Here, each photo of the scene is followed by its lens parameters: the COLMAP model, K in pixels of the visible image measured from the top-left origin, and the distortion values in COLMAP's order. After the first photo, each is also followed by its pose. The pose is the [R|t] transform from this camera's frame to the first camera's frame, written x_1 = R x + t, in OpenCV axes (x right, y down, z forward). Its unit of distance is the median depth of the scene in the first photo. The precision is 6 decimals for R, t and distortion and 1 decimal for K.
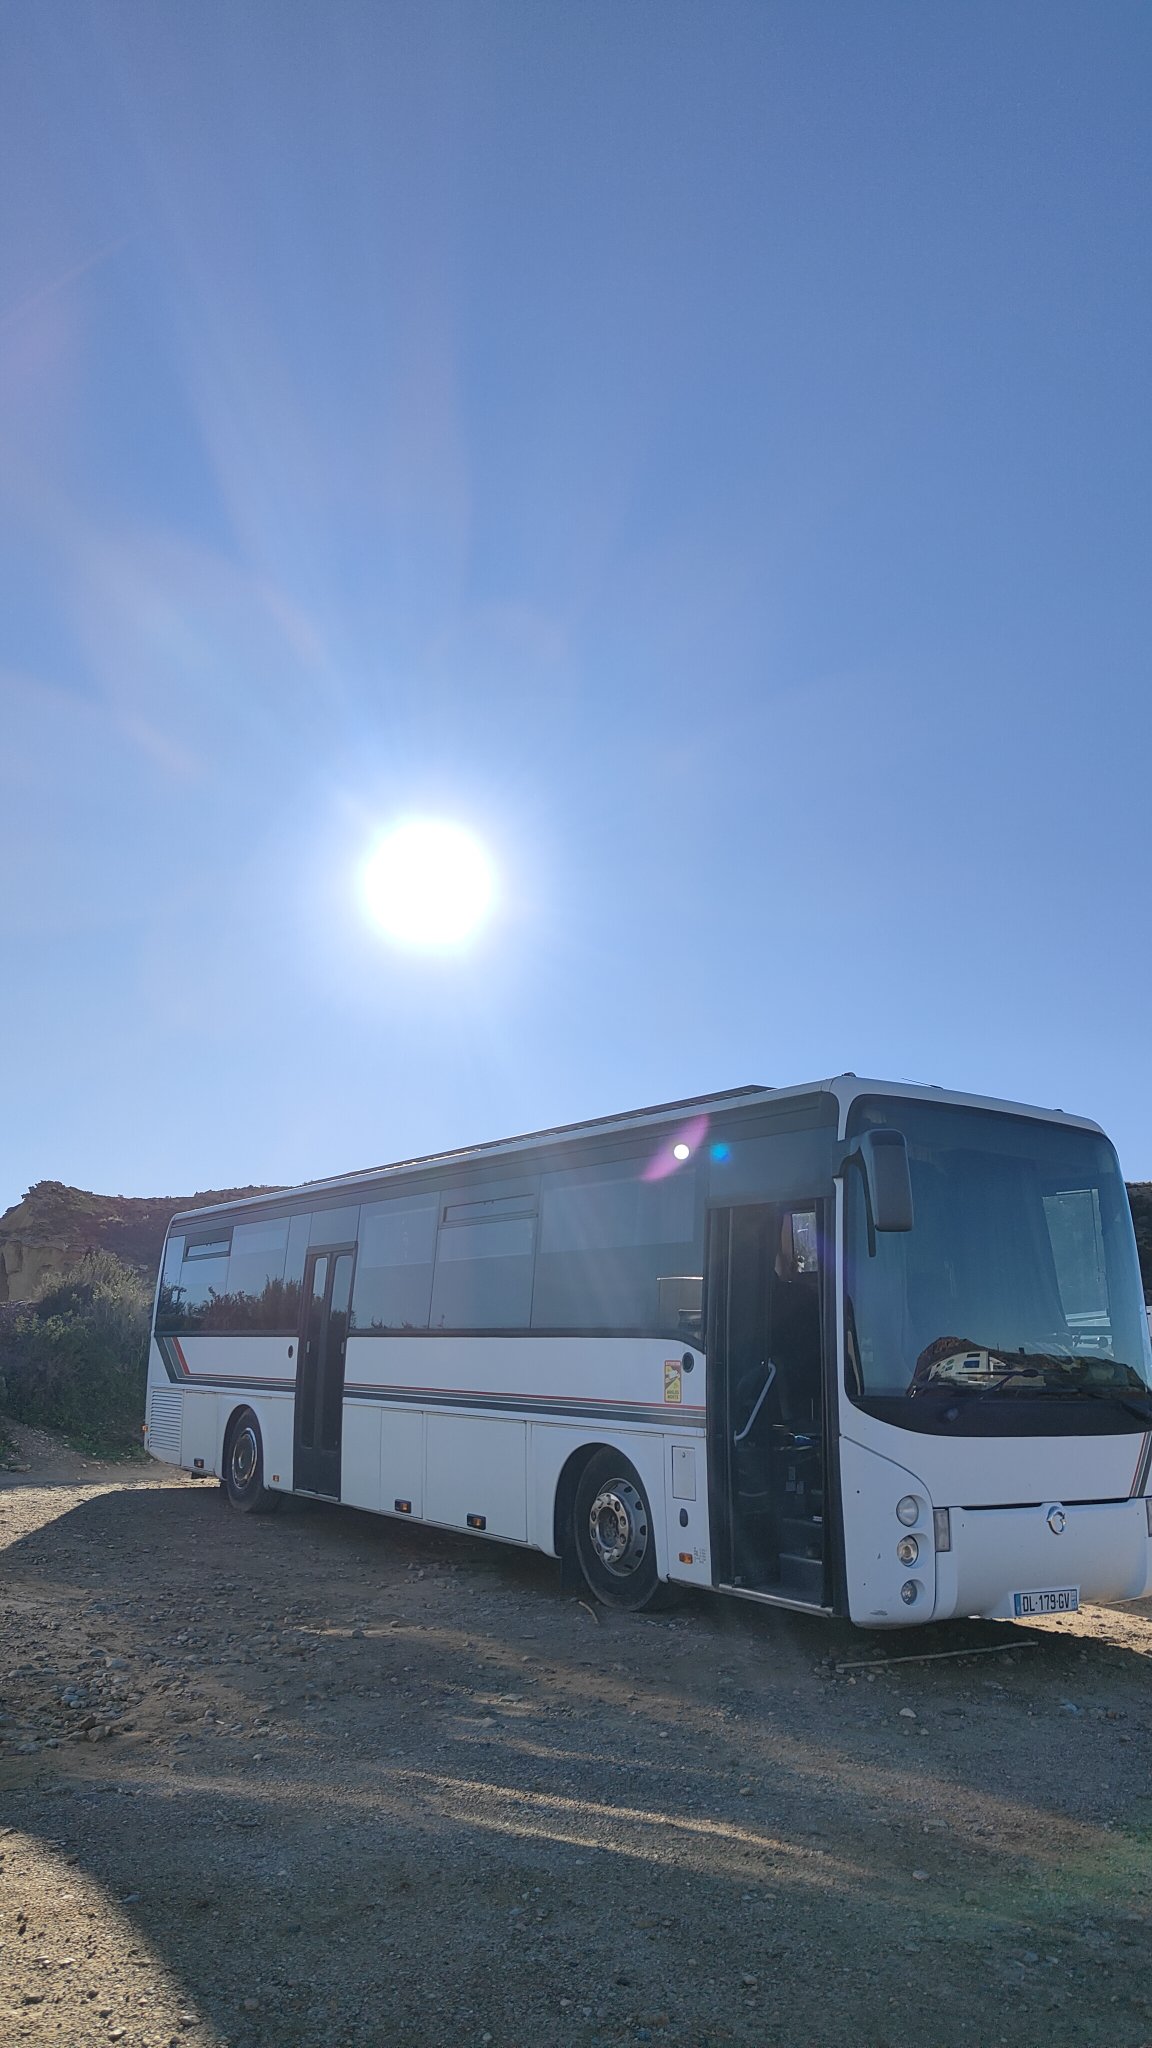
lens RADIAL K [[1420.6, 0, 576.0], [0, 1420.6, 1024.0], [0, 0, 1]] dist [0.002278, 0.004911]
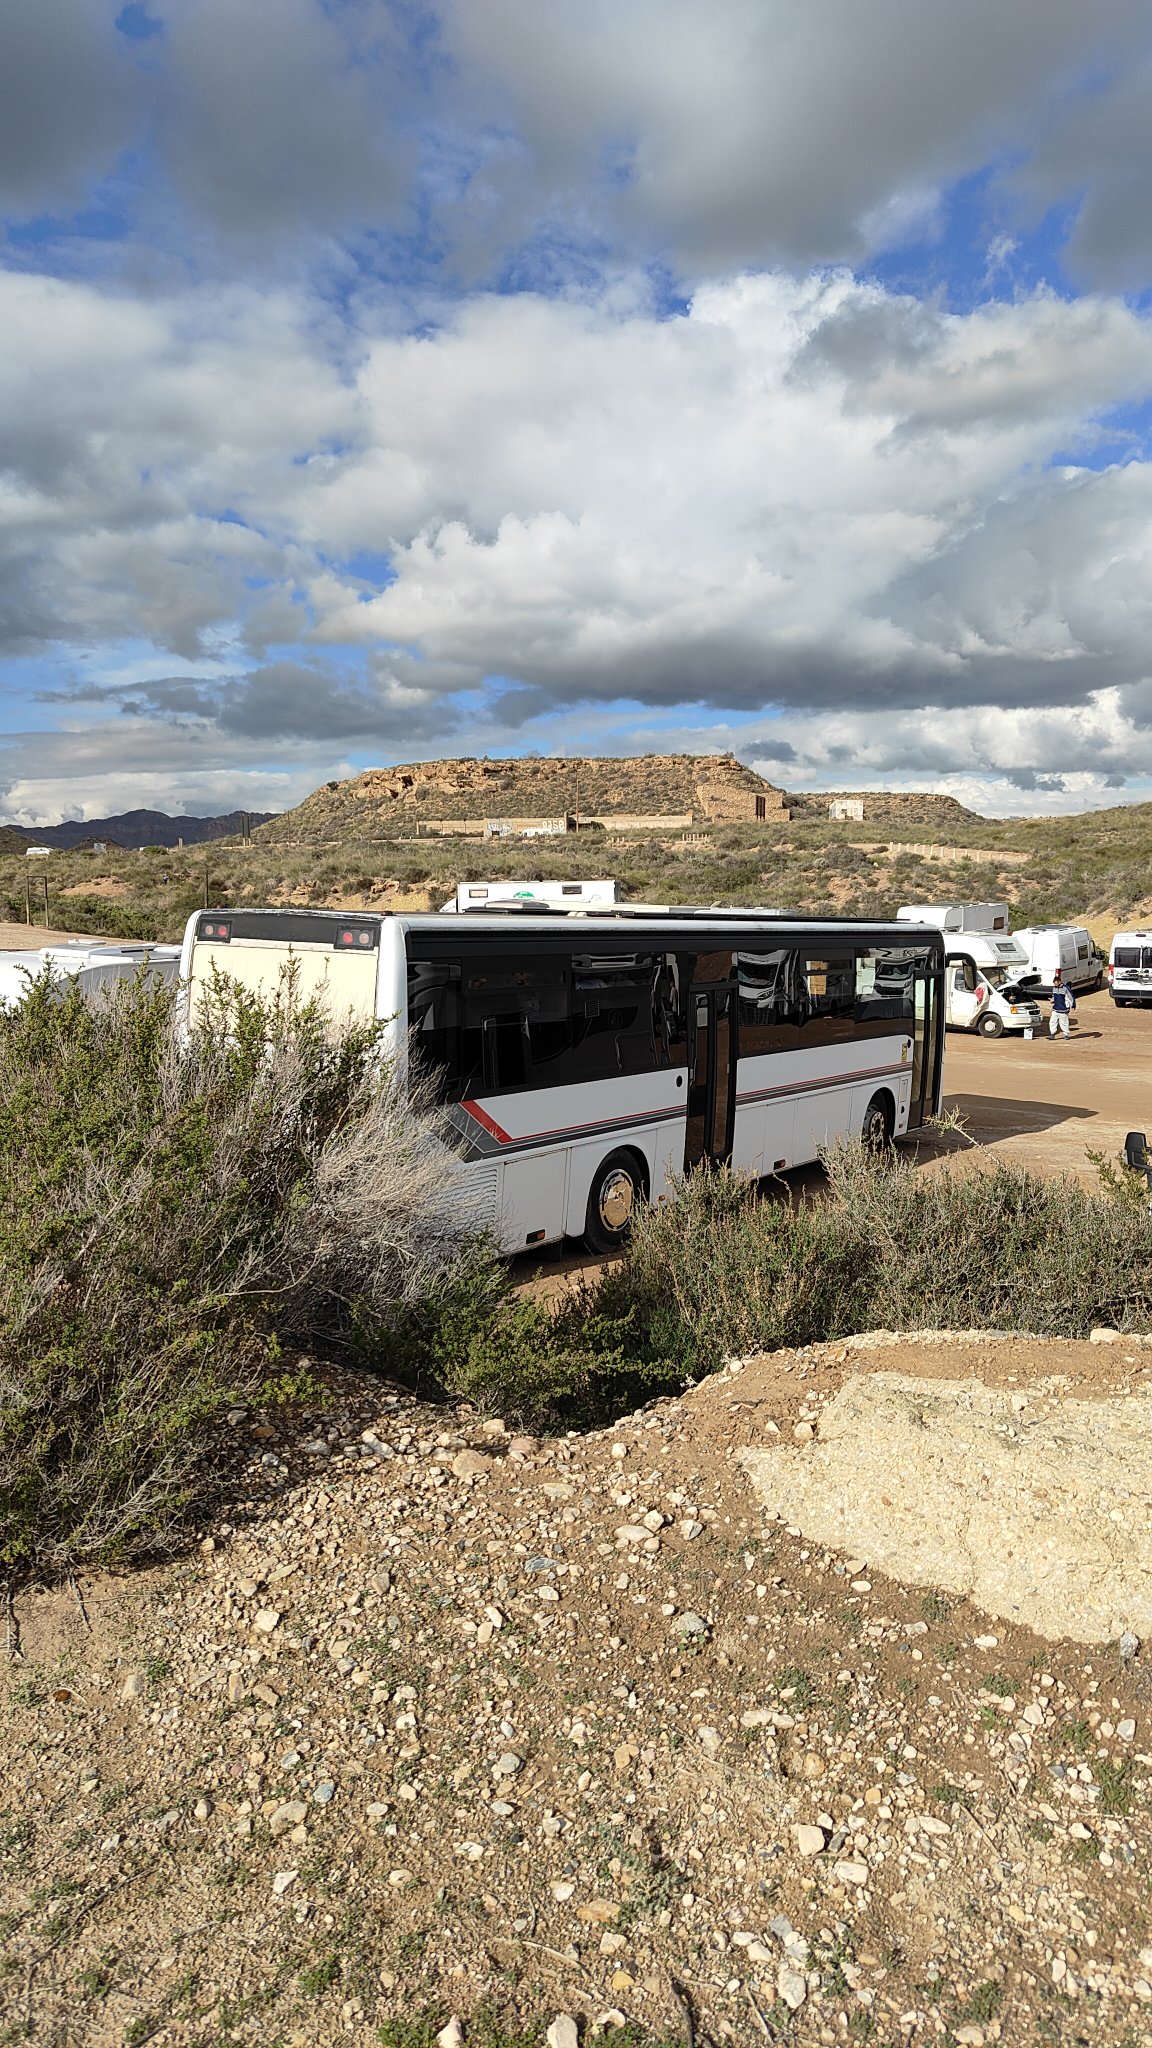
lens RADIAL K [[1420.6, 0, 576.0], [0, 1420.6, 1024.0], [0, 0, 1]] dist [0.002278, 0.004911]
pose [[-0.389982, 0.029417, 0.920352, -1.155338], [-0.111612, 0.990610, -0.078956, 0.273978], [-0.914033, -0.133514, -0.383037, 1.458849]]
